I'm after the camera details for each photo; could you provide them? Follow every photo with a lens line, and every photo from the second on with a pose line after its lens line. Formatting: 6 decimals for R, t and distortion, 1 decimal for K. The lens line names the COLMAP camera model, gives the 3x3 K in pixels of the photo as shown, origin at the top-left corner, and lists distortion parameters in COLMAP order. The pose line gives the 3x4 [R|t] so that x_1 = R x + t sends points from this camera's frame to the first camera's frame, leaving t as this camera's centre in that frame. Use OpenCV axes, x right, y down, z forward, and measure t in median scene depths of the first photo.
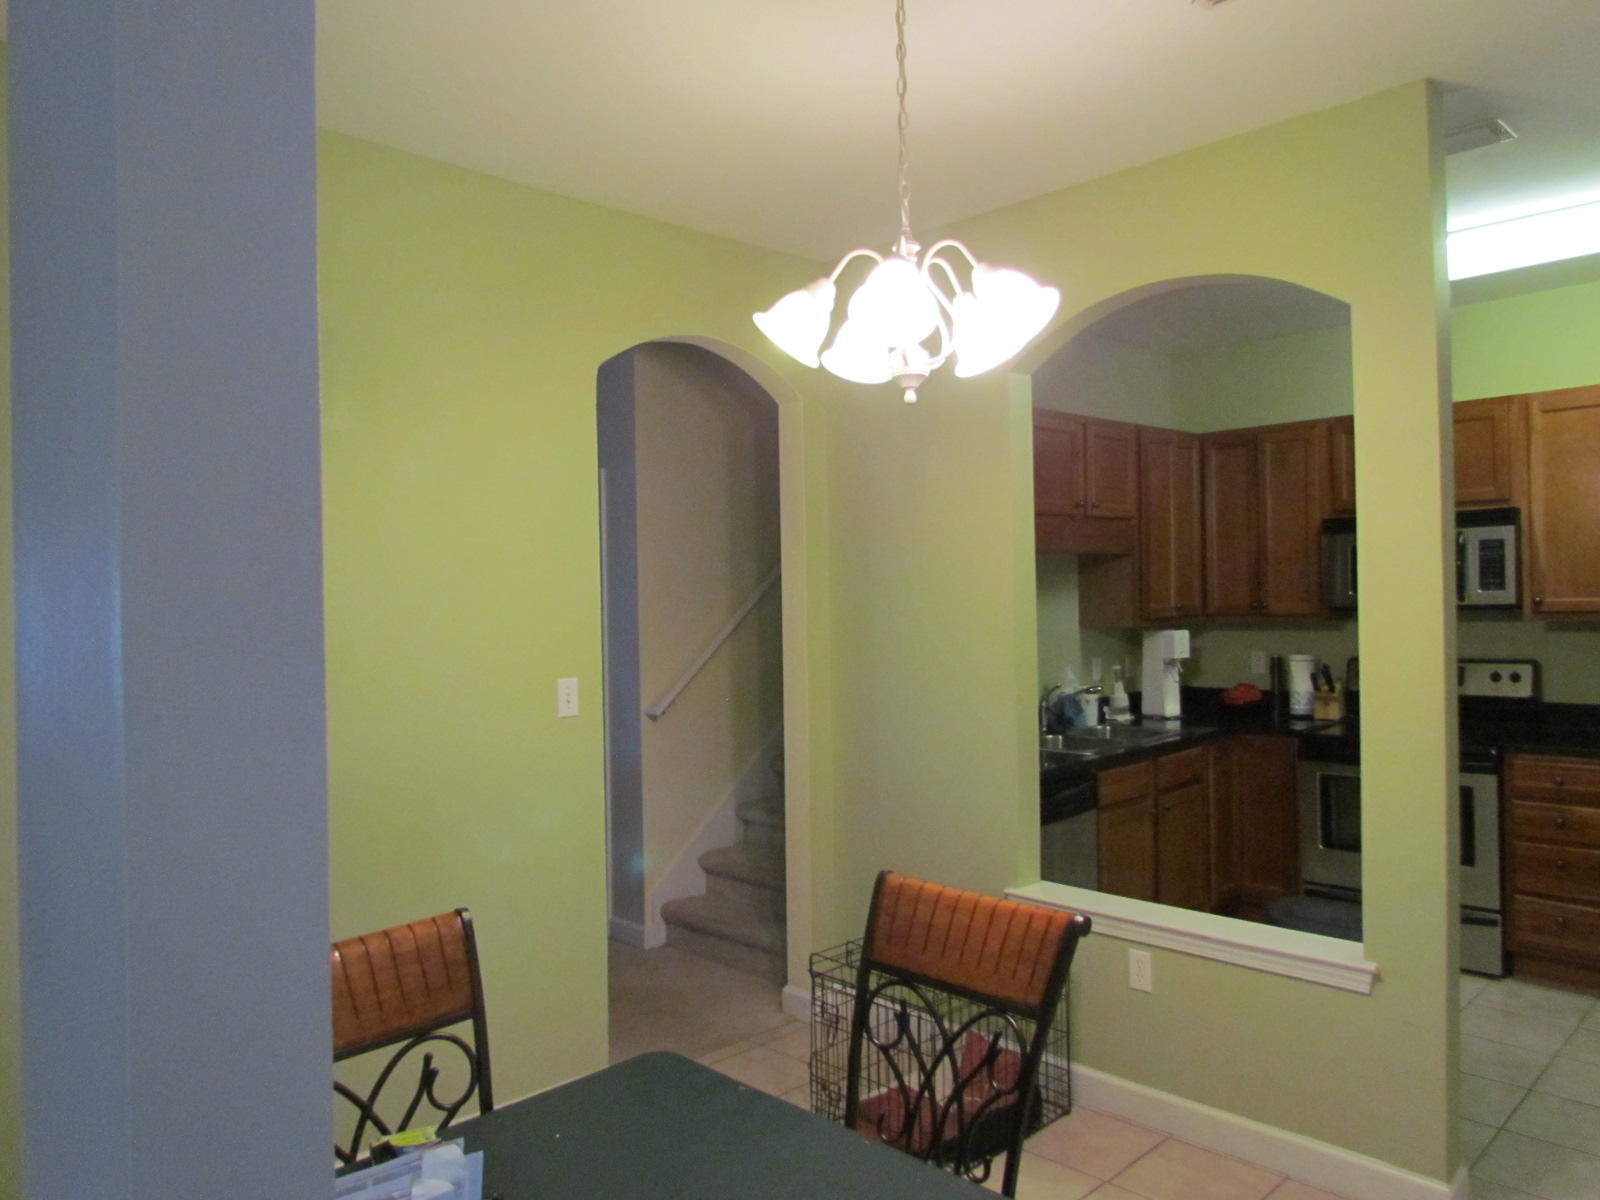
lens RADIAL K [[1137.7, 0, 800.0], [0, 1137.7, 600.0], [0, 0, 1]] dist [-0.083802, 0.101471]
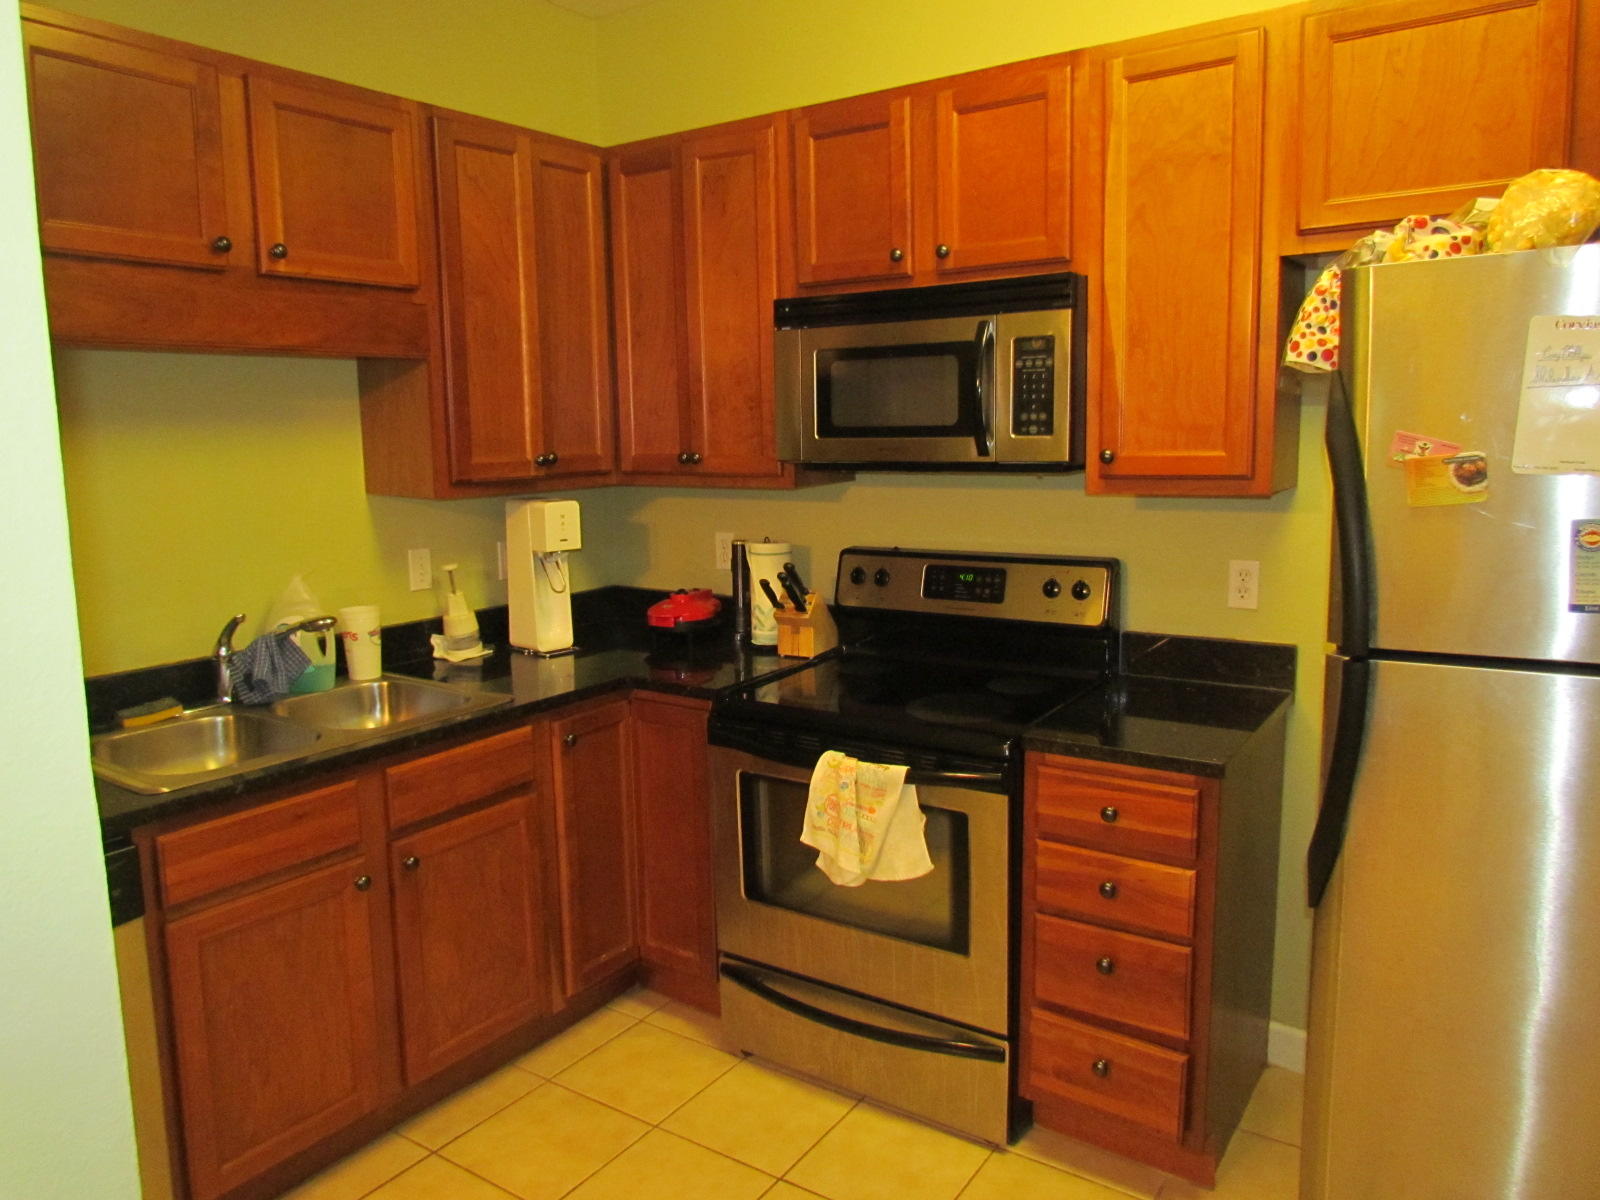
lens RADIAL K [[1139.0, 0, 798.6], [0, 1139.0, 581.6], [0, 0, 1]] dist [-0.008699, -0.001306]
pose [[0.978810, -0.019412, 0.203849, 0.382712], [-0.006072, 0.992308, 0.123648, -0.005247], [-0.204681, -0.122265, 0.971163, 0.471313]]
